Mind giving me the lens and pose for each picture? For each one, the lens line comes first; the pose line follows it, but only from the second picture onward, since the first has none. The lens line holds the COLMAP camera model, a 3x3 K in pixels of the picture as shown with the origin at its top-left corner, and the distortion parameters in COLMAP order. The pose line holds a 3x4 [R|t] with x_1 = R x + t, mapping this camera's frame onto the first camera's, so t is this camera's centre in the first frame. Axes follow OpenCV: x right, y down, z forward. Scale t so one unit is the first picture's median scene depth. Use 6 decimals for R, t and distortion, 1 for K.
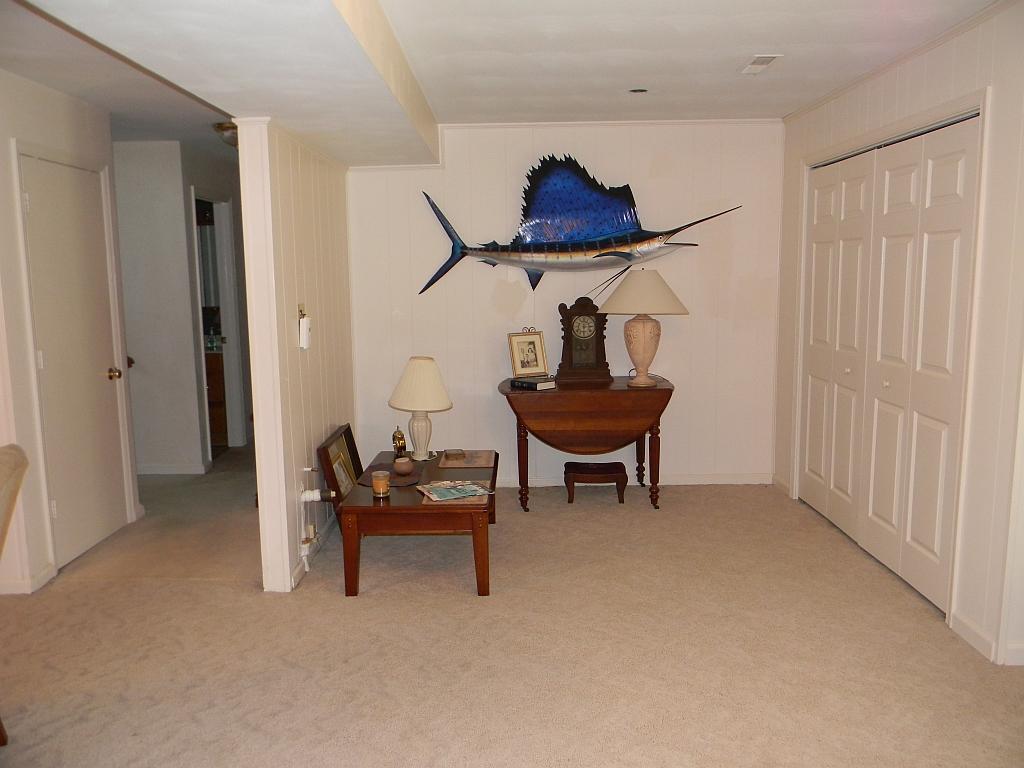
lens RADIAL K [[822.7, 0, 512.0], [0, 822.7, 384.0], [0, 0, 1]] dist [0.002468, -0.006659]
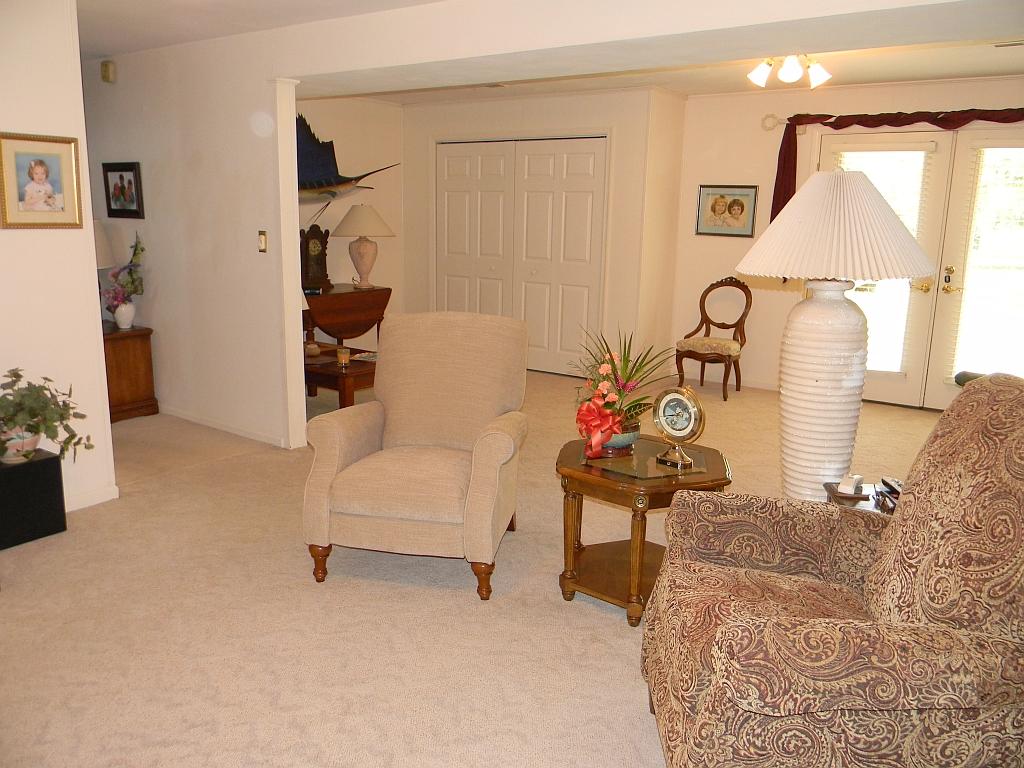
lens RADIAL K [[822.7, 0, 512.0], [0, 822.7, 384.0], [0, 0, 1]] dist [0.002468, -0.006659]
pose [[0.578255, -0.142335, 0.803344, -0.837158], [0.075933, 0.989779, 0.120710, 0.012814], [-0.812314, -0.008801, 0.583153, -0.033313]]
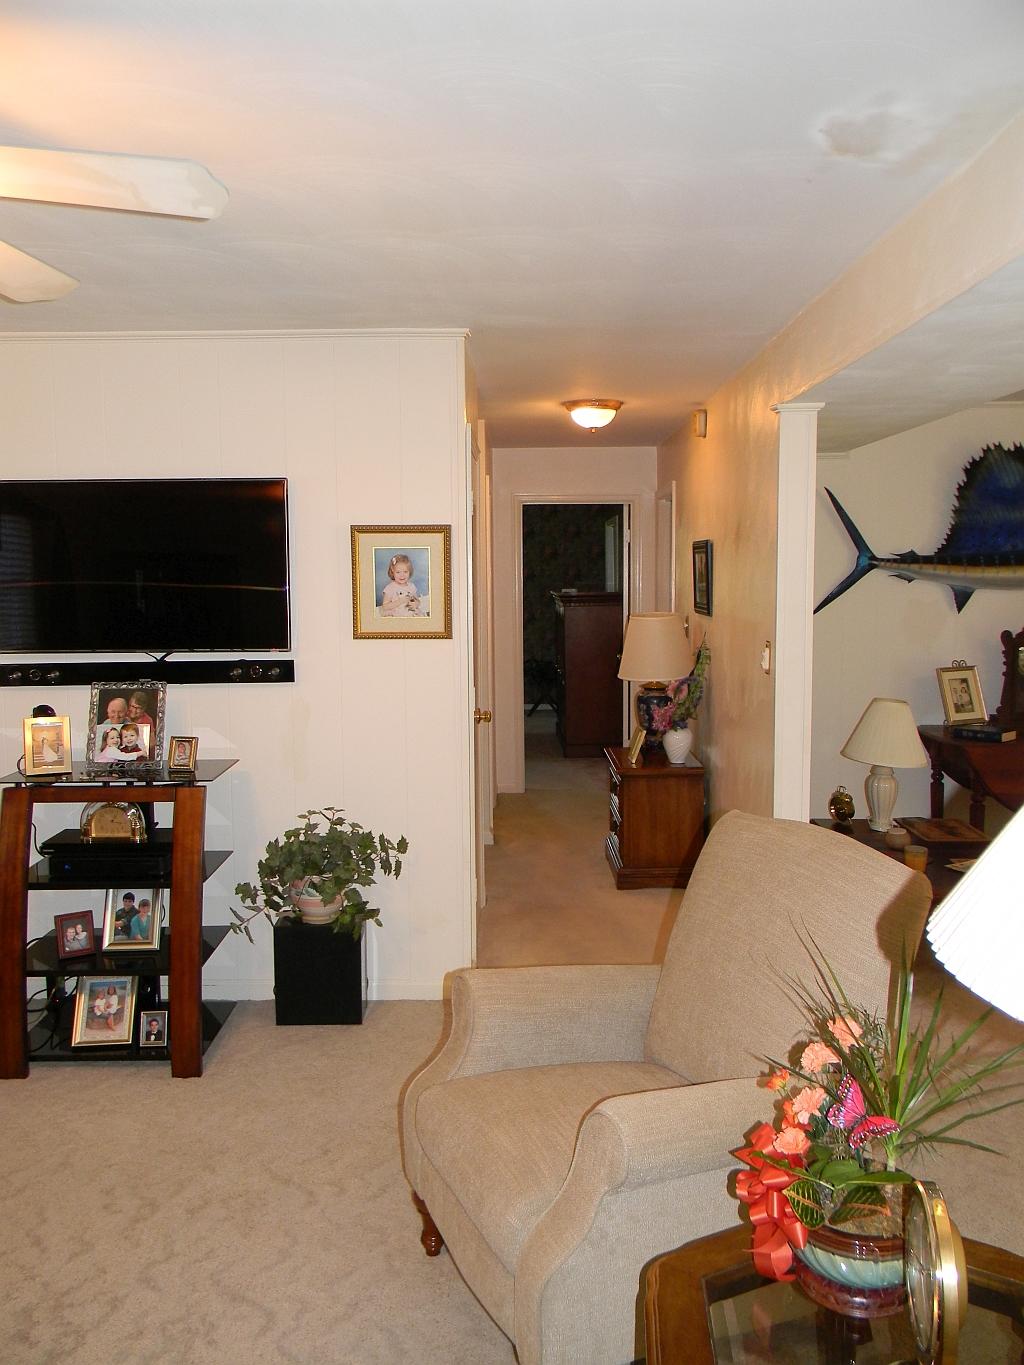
lens RADIAL K [[1096.7, 0, 512.0], [0, 1096.7, 682.5], [0, 0, 1]] dist [0.002468, -0.006659]
pose [[0.999901, 0.010810, -0.009039, -0.393881], [-0.011041, 0.999602, -0.025950, -0.016215], [0.008755, 0.026047, 0.999622, -0.046035]]
